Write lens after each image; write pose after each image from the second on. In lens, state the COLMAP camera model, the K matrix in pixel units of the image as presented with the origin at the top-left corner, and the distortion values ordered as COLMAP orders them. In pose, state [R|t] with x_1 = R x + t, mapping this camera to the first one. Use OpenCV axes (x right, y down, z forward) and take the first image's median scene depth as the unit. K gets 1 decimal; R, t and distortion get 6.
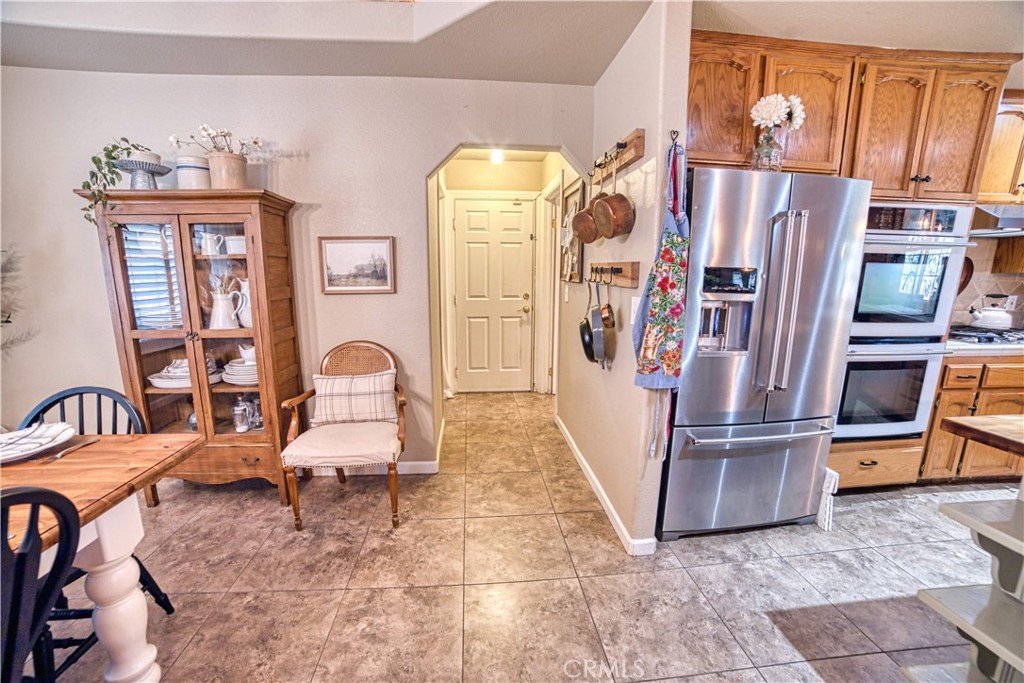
lens RADIAL K [[414.2, 0, 509.4], [0, 414.2, 347.1], [0, 0, 1]] dist [-0.107258, 0.036085]
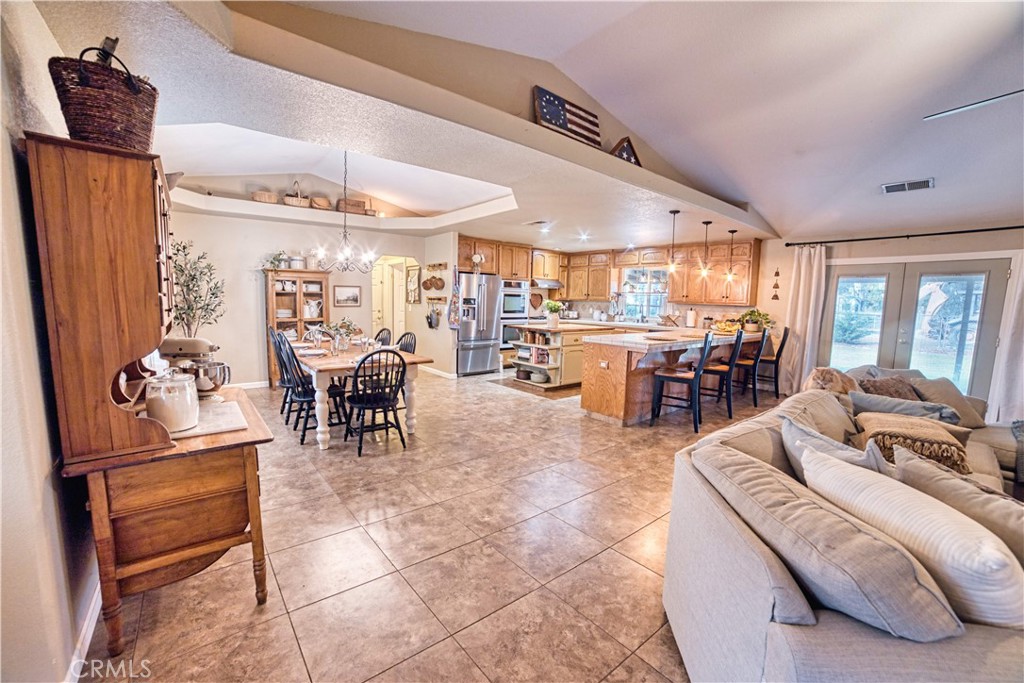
lens RADIAL K [[414.2, 0, 509.4], [0, 414.2, 347.1], [0, 0, 1]] dist [-0.107258, 0.036085]
pose [[0.832230, -0.050661, 0.552112, -1.161734], [0.085579, 0.995620, -0.037642, 0.389801], [-0.547787, 0.078576, 0.832920, -2.146209]]
